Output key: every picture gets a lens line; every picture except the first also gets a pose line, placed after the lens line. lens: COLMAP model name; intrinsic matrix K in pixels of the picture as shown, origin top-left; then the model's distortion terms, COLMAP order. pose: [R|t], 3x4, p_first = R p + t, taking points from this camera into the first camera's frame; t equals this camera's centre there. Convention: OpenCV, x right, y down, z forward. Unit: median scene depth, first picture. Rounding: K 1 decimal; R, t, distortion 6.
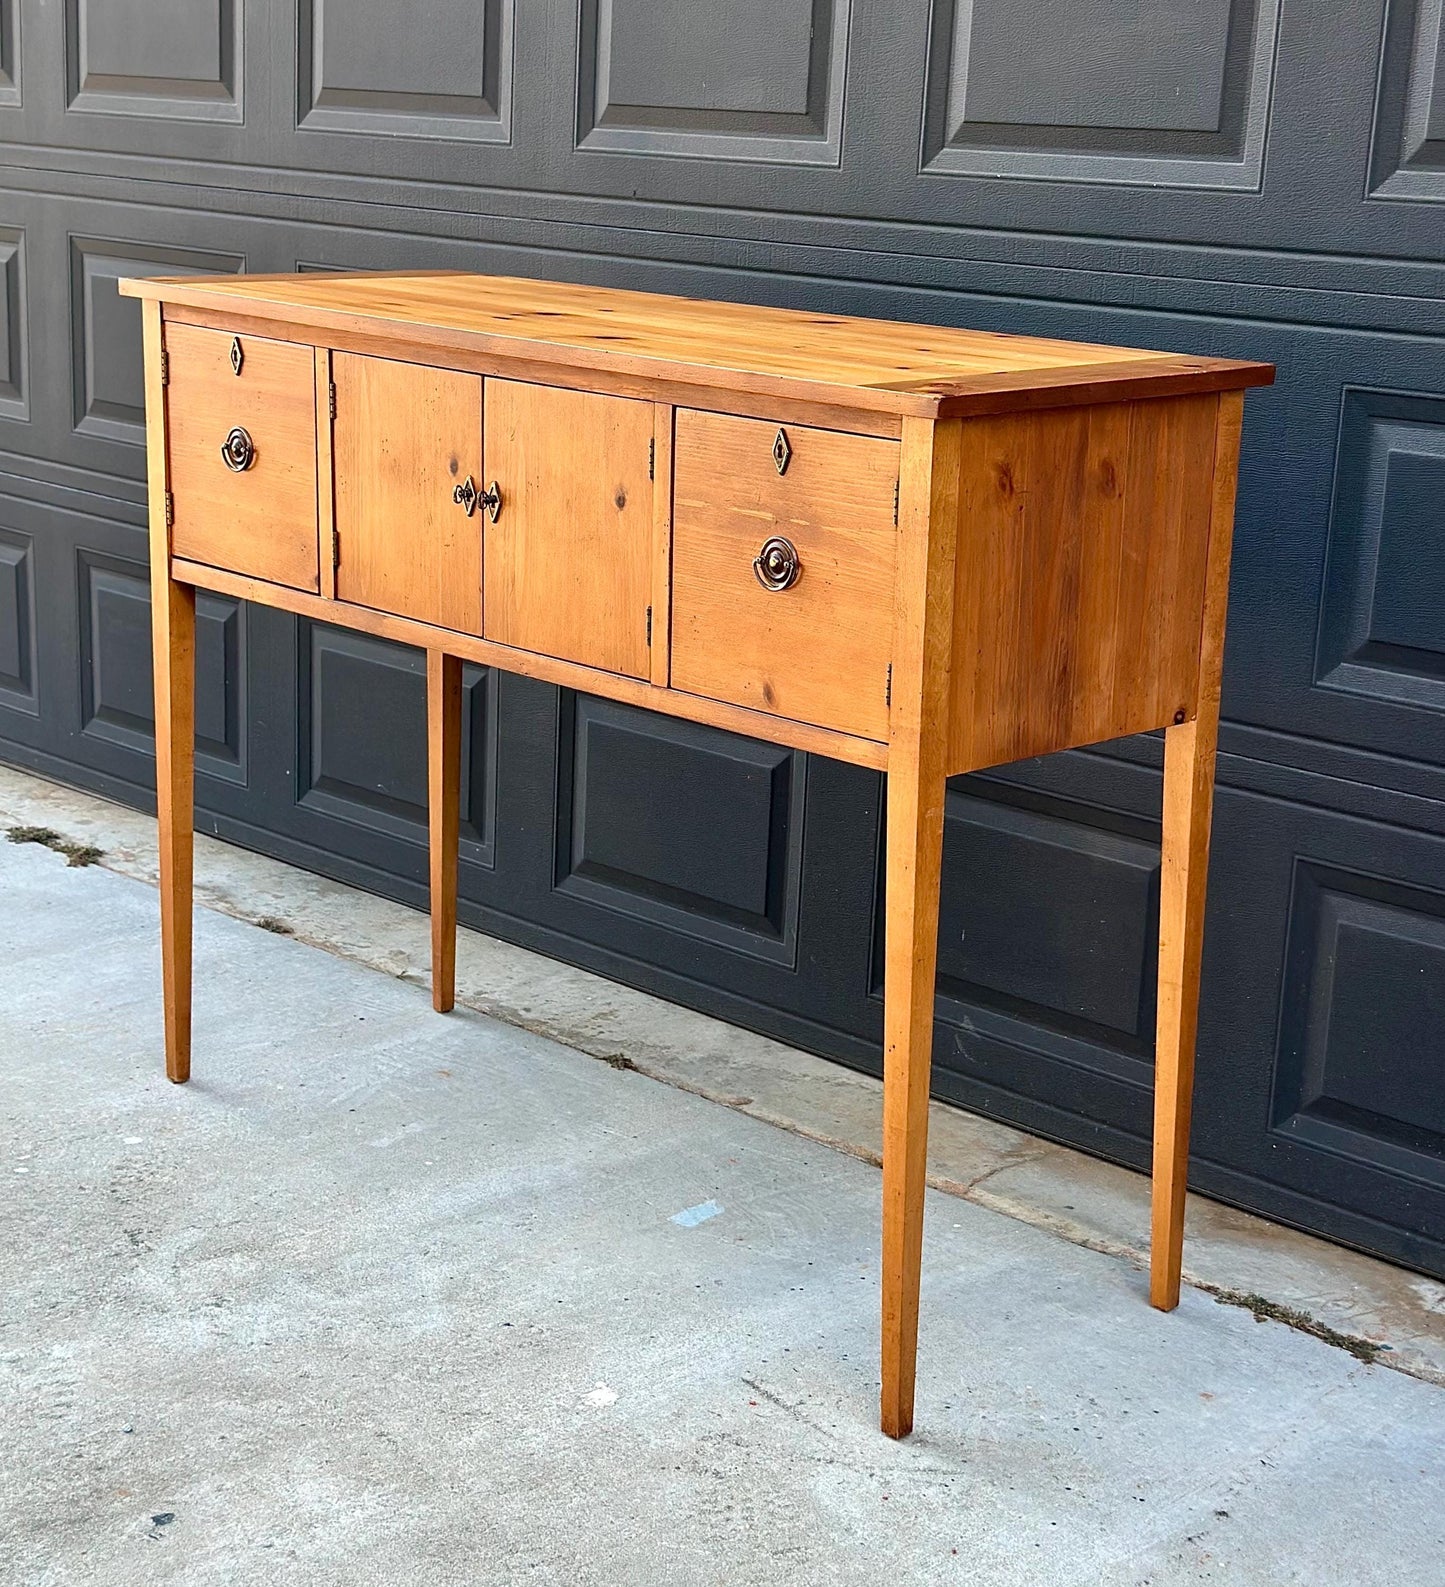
lens RADIAL K [[2833.3, 0, 697.3], [0, 2833.3, 807.5], [0, 0, 1]] dist [0.158373, 0.000000]
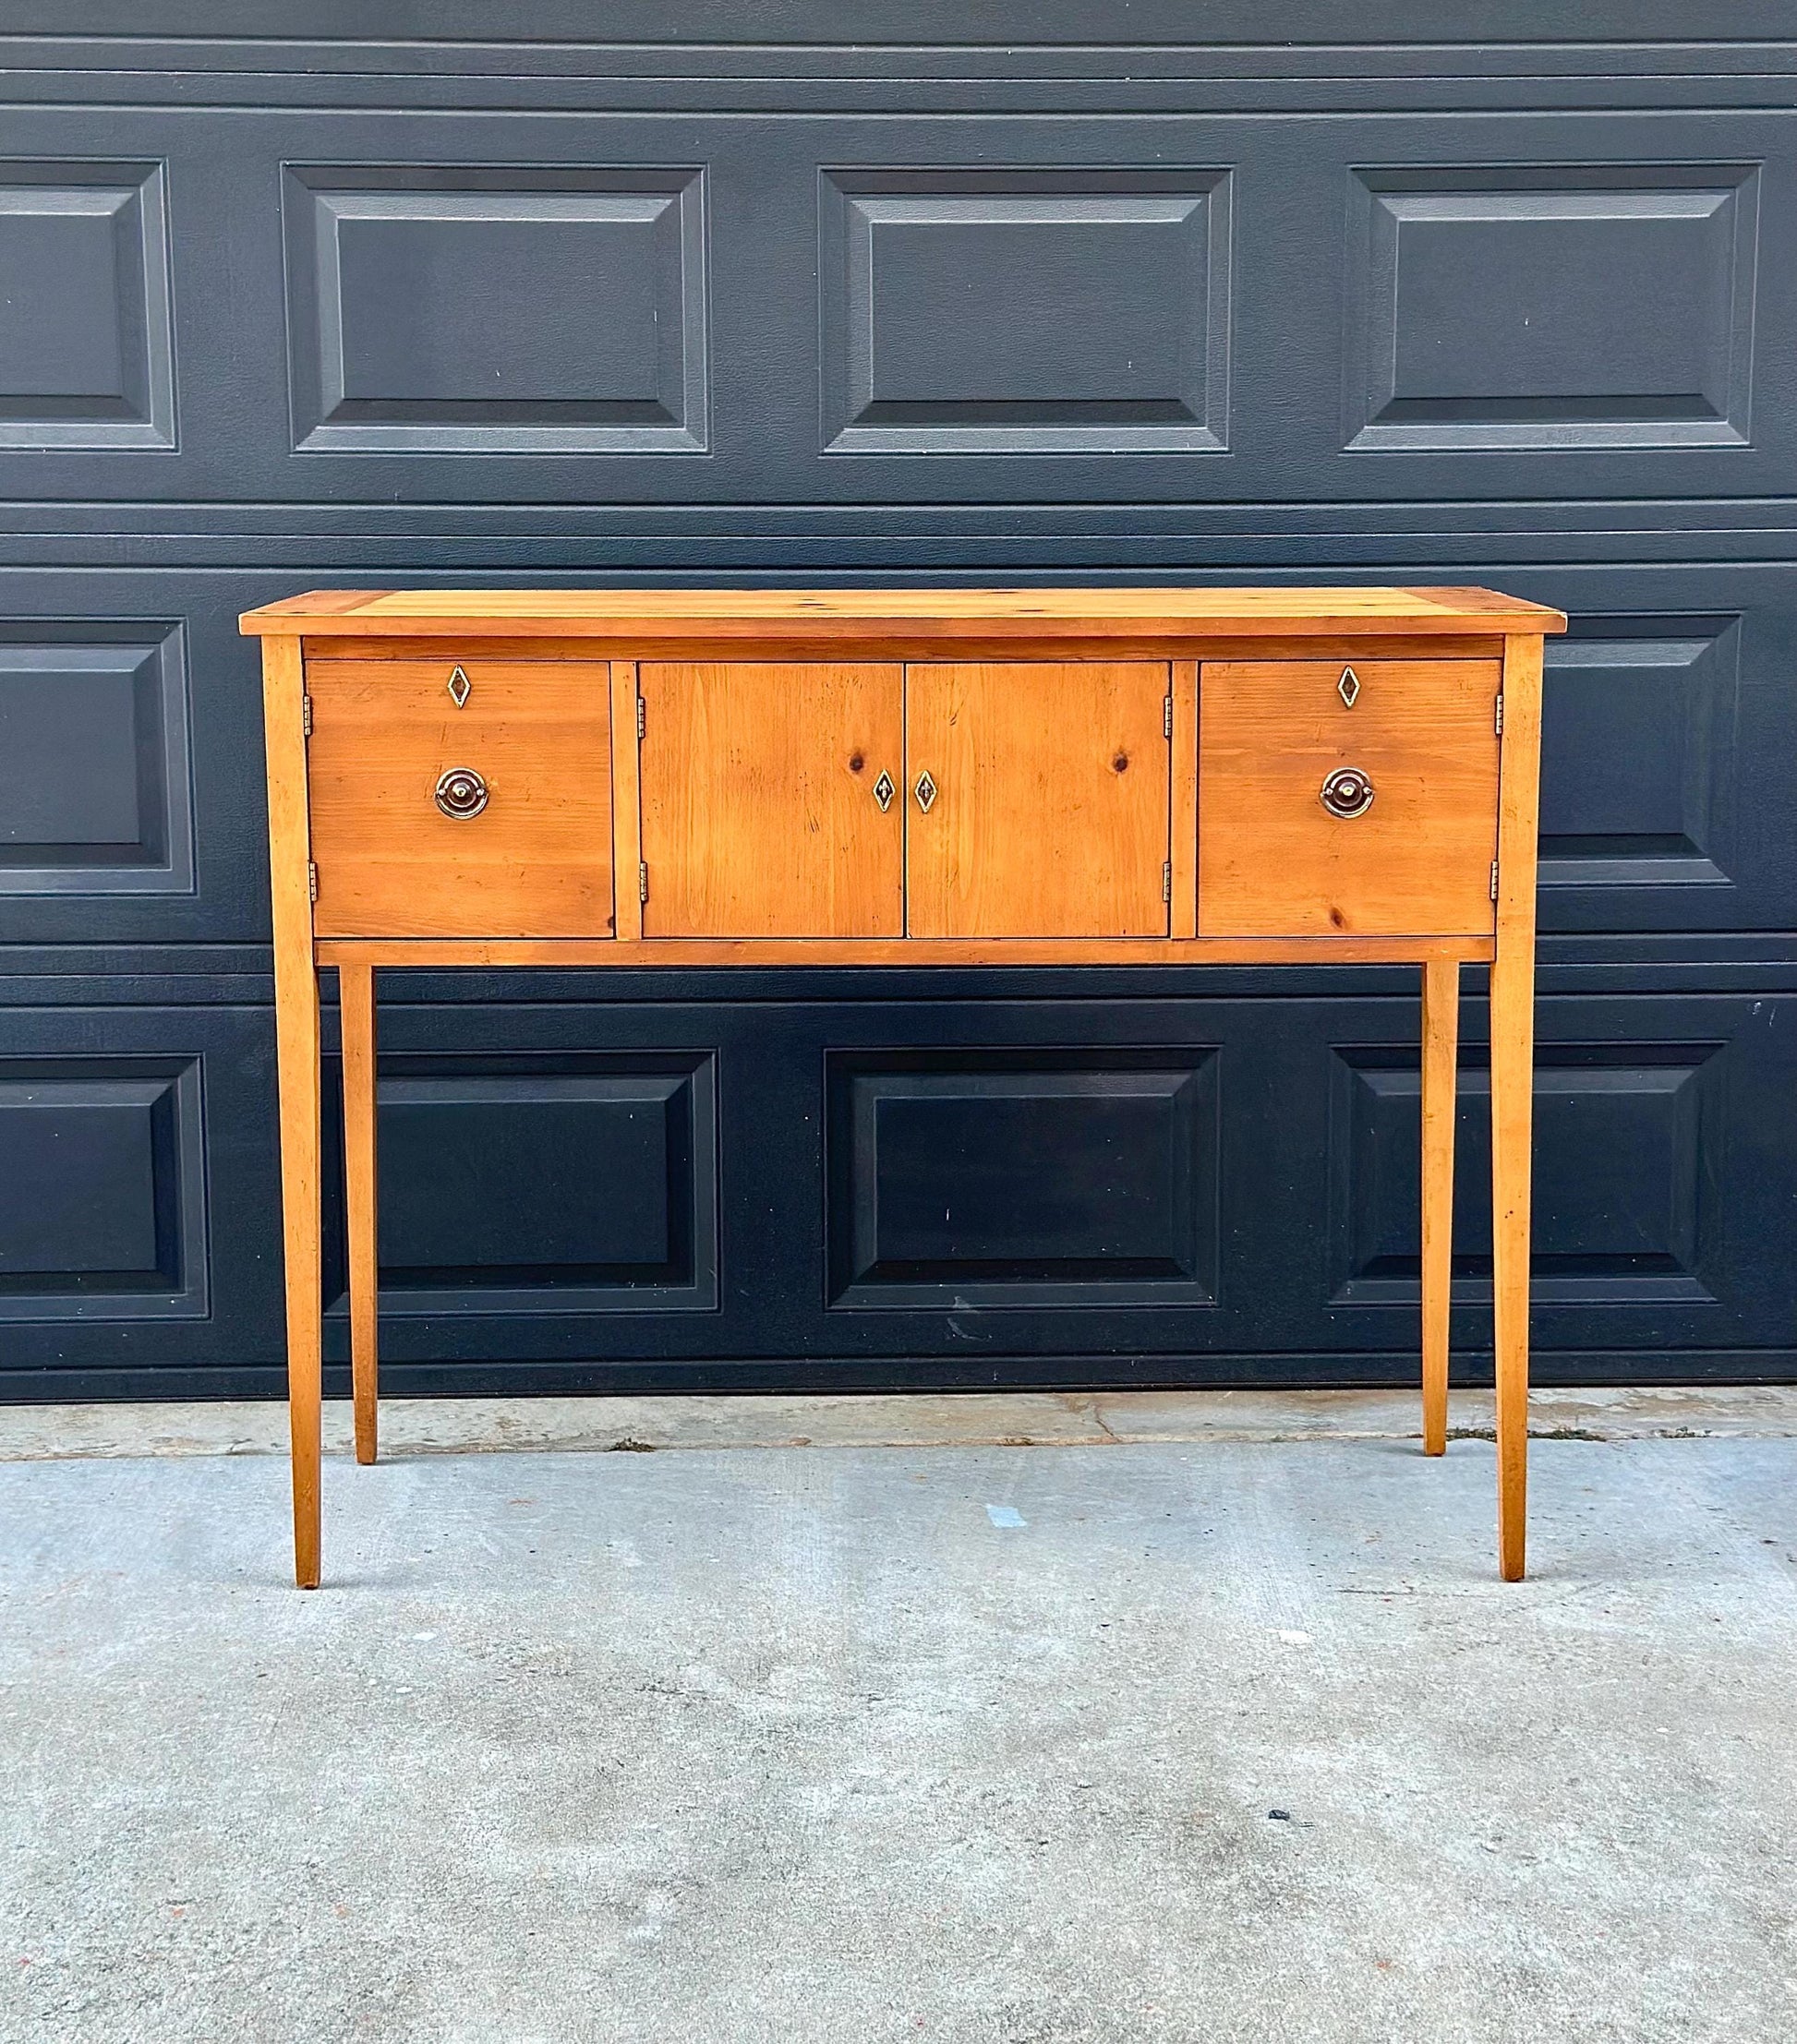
lens RADIAL K [[3552.0, 0, 908.1], [0, 3552.0, 1021.2], [0, 0, 1]] dist [0.152839, 0.000000]
pose [[0.669626, -0.156835, 0.725950, -0.897652], [0.209405, 0.977662, 0.018057, -0.051088], [-0.712566, 0.139926, 0.687511, 0.176235]]
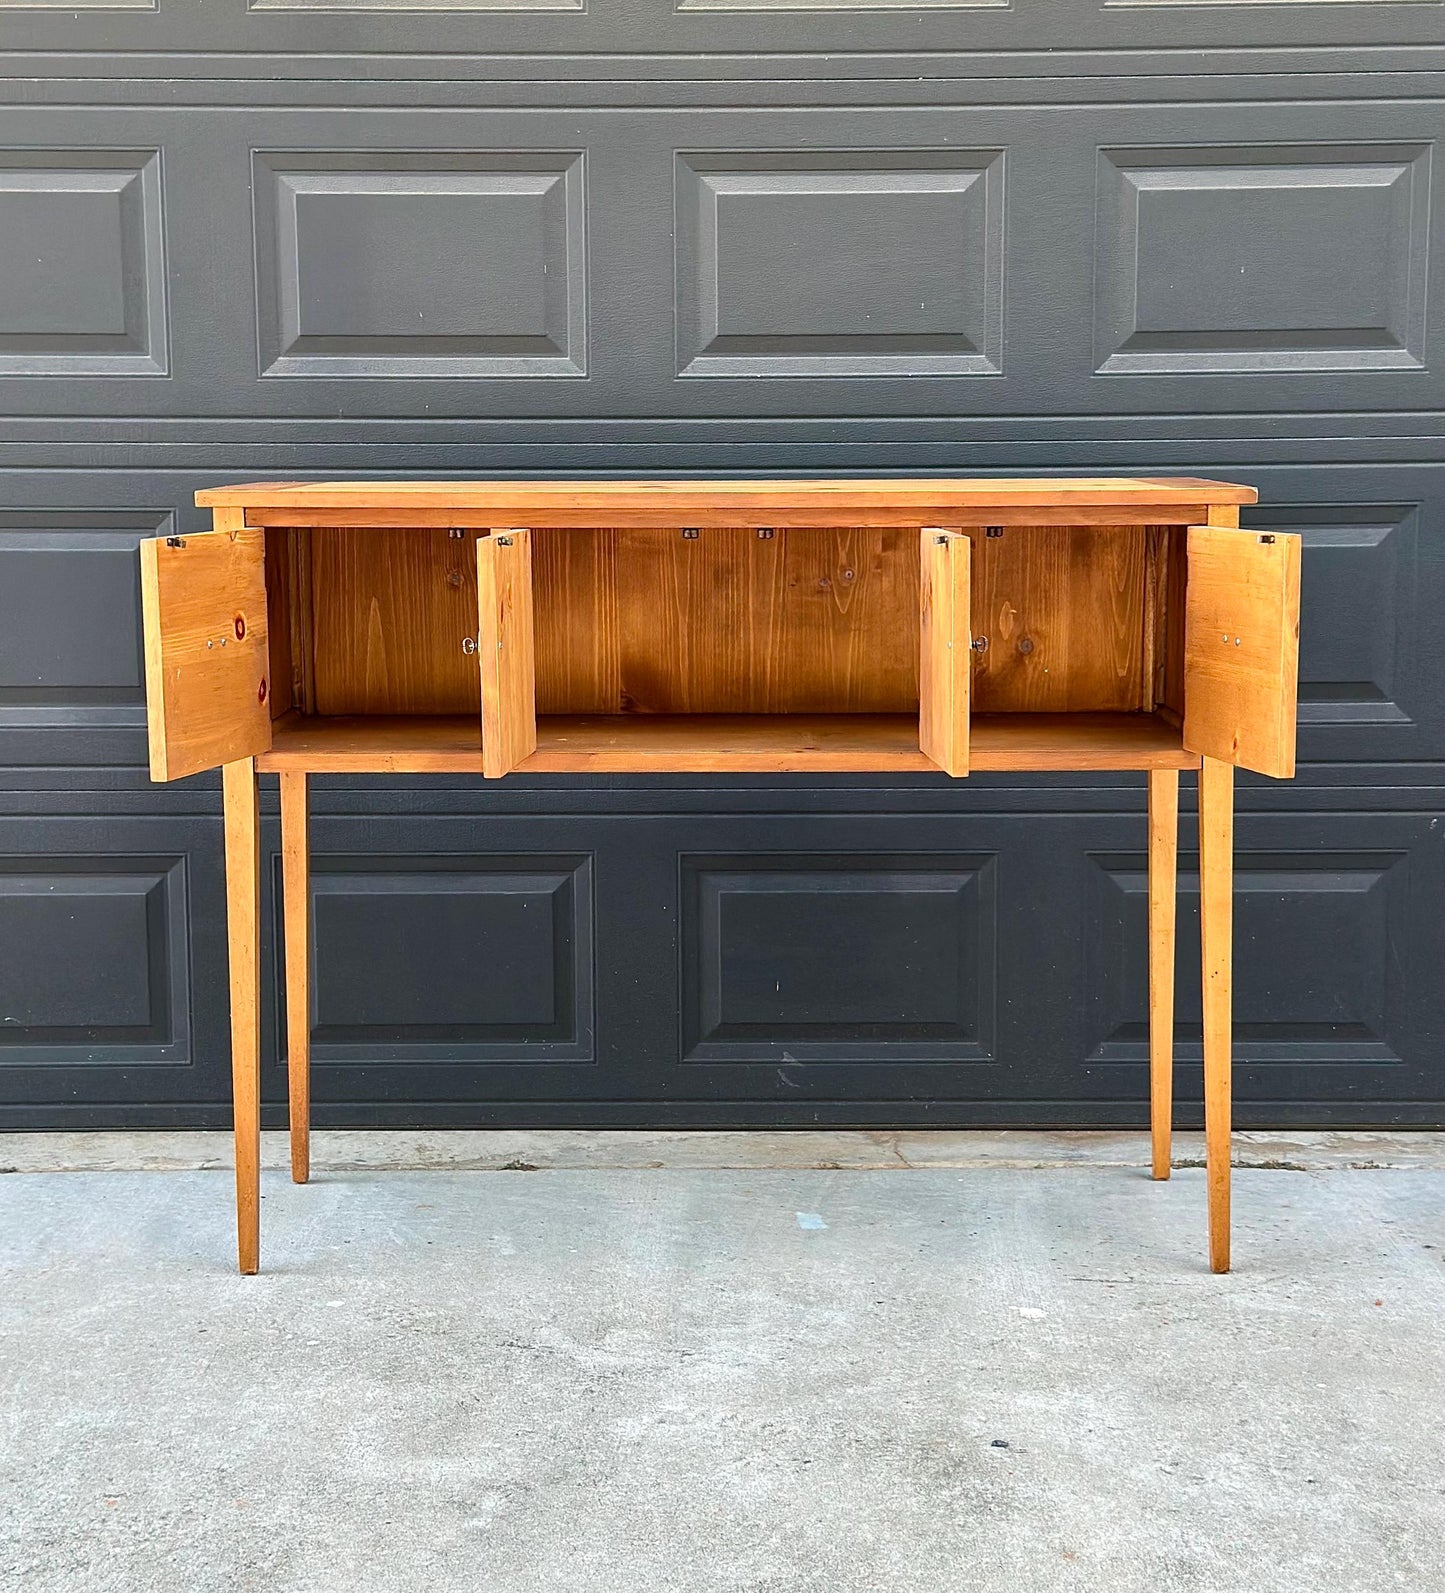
lens RADIAL K [[2844.0, 0, 716.0], [0, 2844.0, 823.6], [0, 0, 1]] dist [0.158373, 0.000000]
pose [[0.703934, -0.134496, 0.697415, -0.869830], [0.204958, 0.978602, -0.018151, -0.007561], [-0.680050, 0.155717, 0.716438, 0.144105]]
